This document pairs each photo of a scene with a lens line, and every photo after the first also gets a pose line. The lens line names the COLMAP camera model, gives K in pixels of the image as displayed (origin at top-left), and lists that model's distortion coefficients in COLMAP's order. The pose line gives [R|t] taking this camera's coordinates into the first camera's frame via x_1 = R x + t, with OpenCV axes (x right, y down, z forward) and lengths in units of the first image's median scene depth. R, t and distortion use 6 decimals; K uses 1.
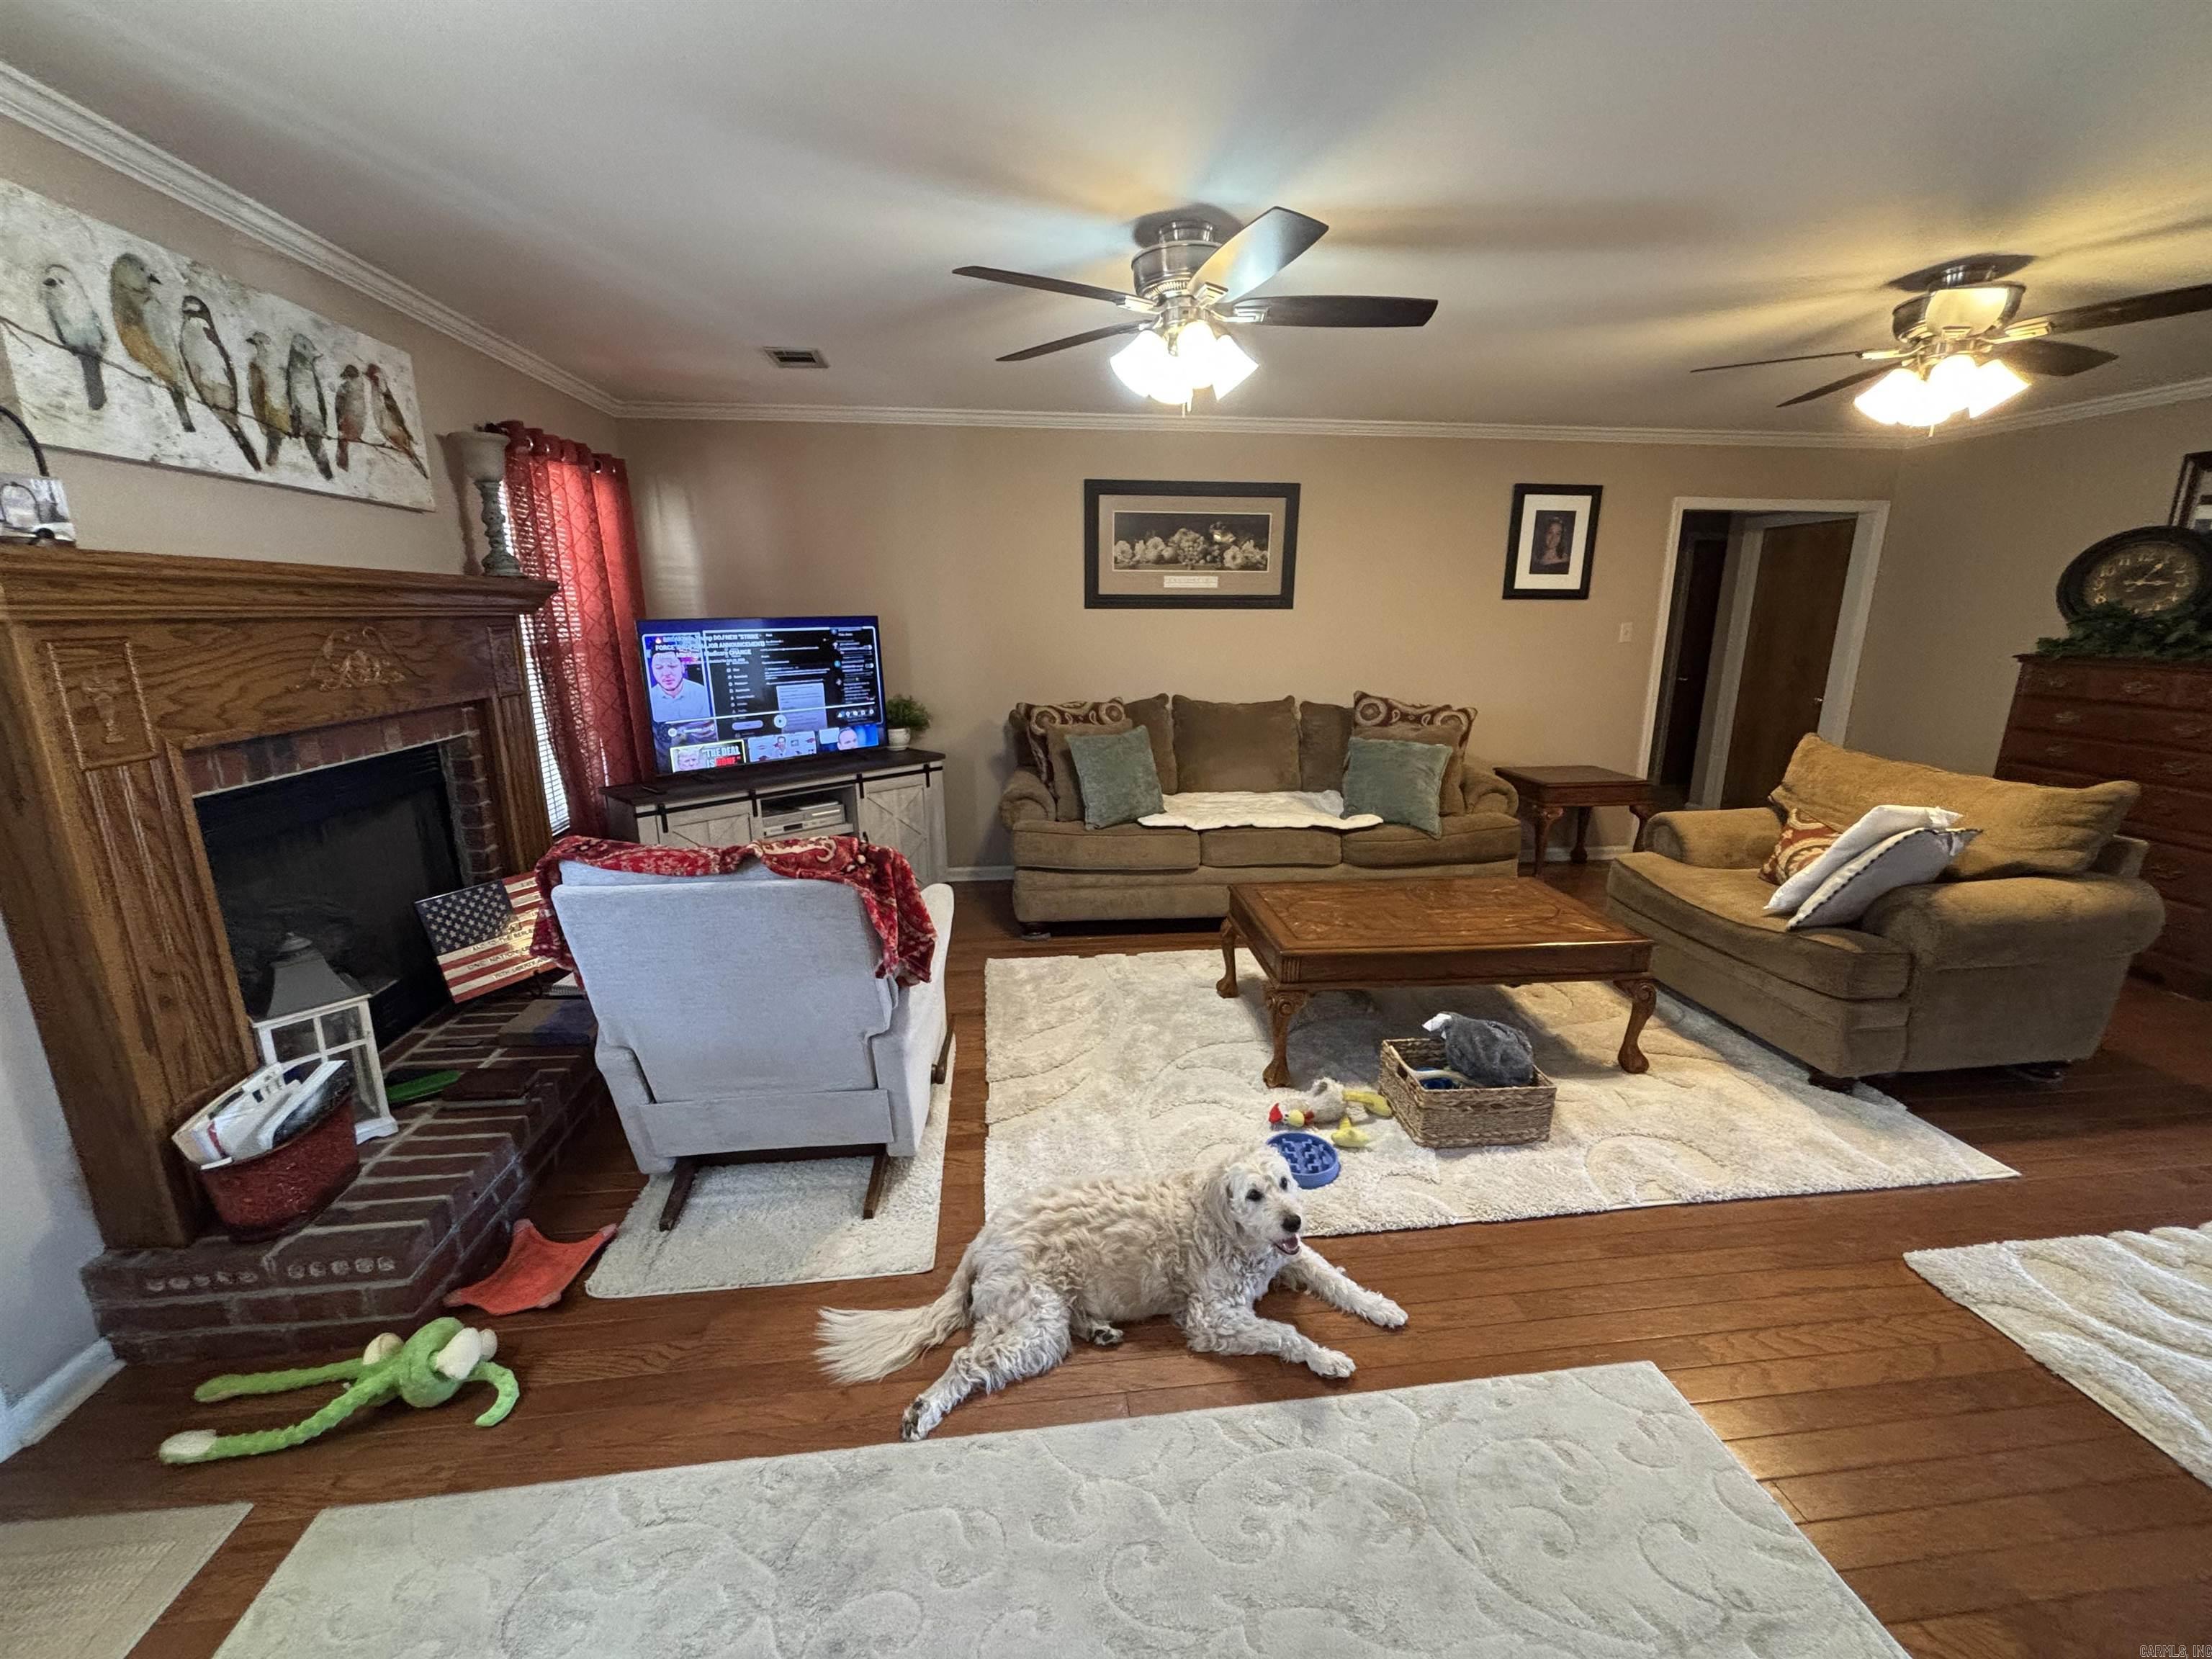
lens RADIAL K [[885.9, 0, 1104.8], [0, 885.9, 820.4], [0, 0, 1]] dist [0.001083, -0.000702]
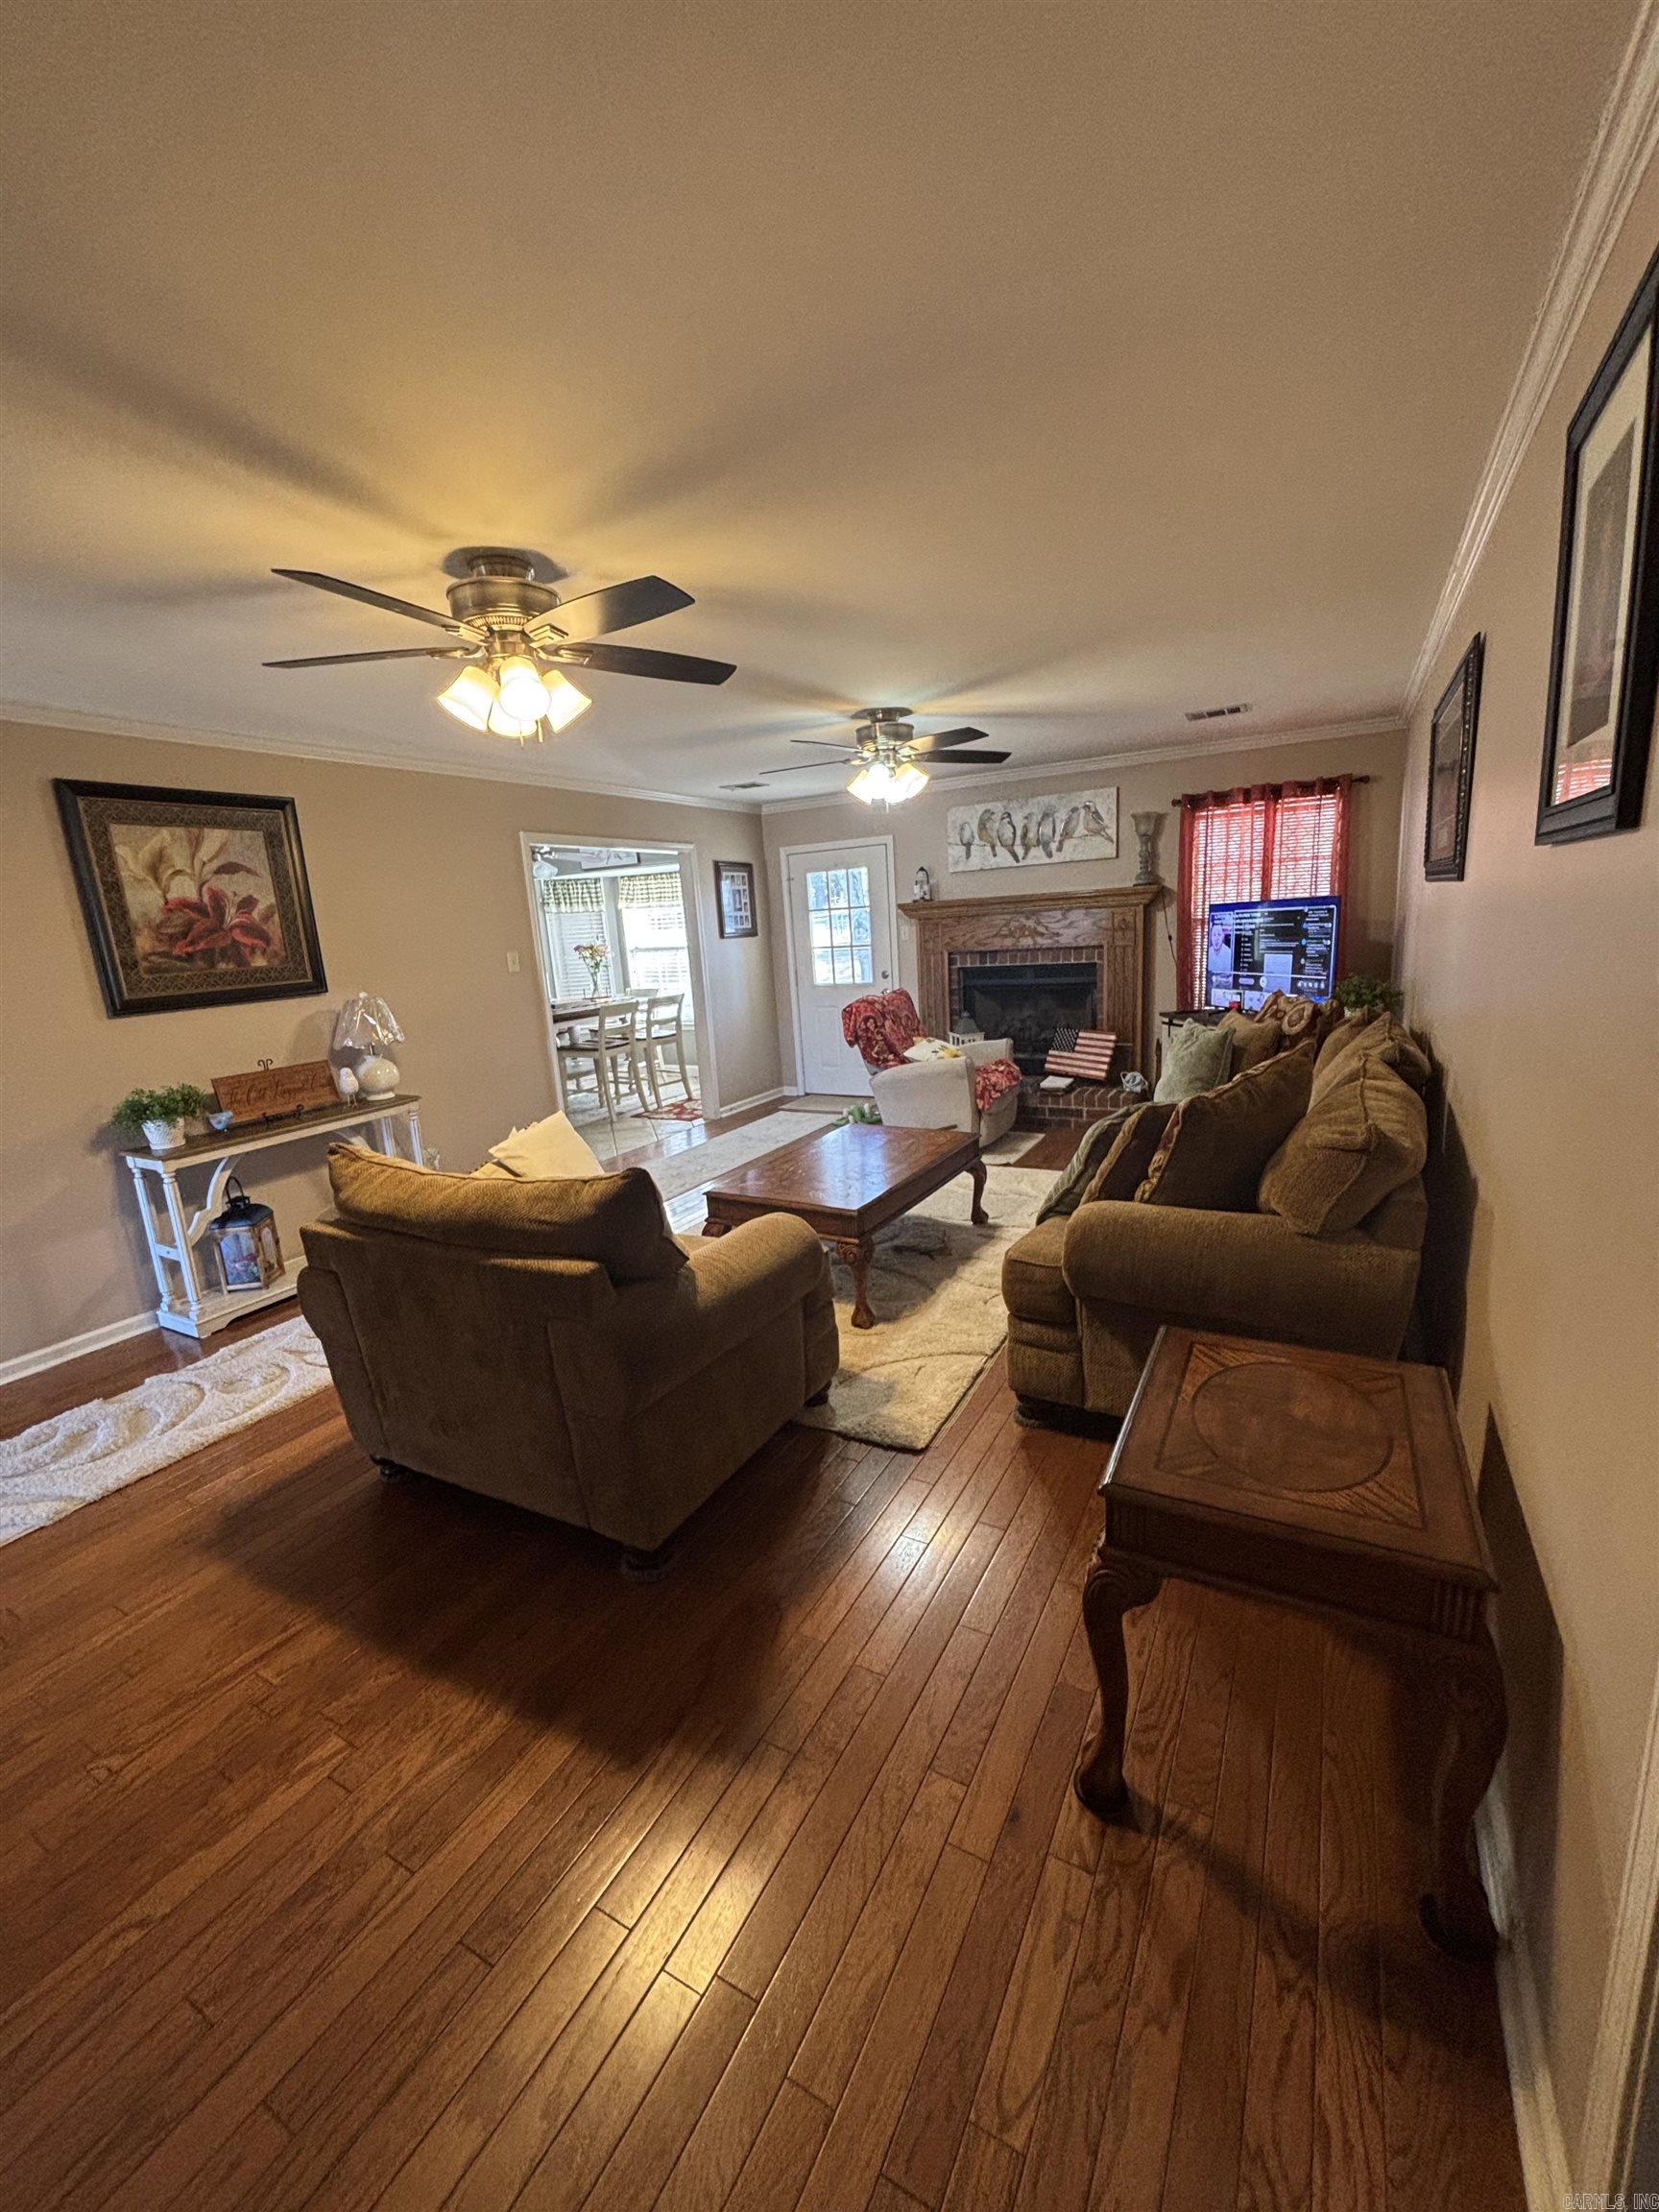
lens RADIAL K [[885.9, 0, 829.5], [0, 885.9, 1106.0], [0, 0, 1]] dist [0.001083, -0.000702]
pose [[-0.577051, 0.207836, -0.789820, 1.718289], [-0.122723, 0.934031, 0.335447, -0.493994], [0.807435, 0.290499, -0.513478, 2.014924]]
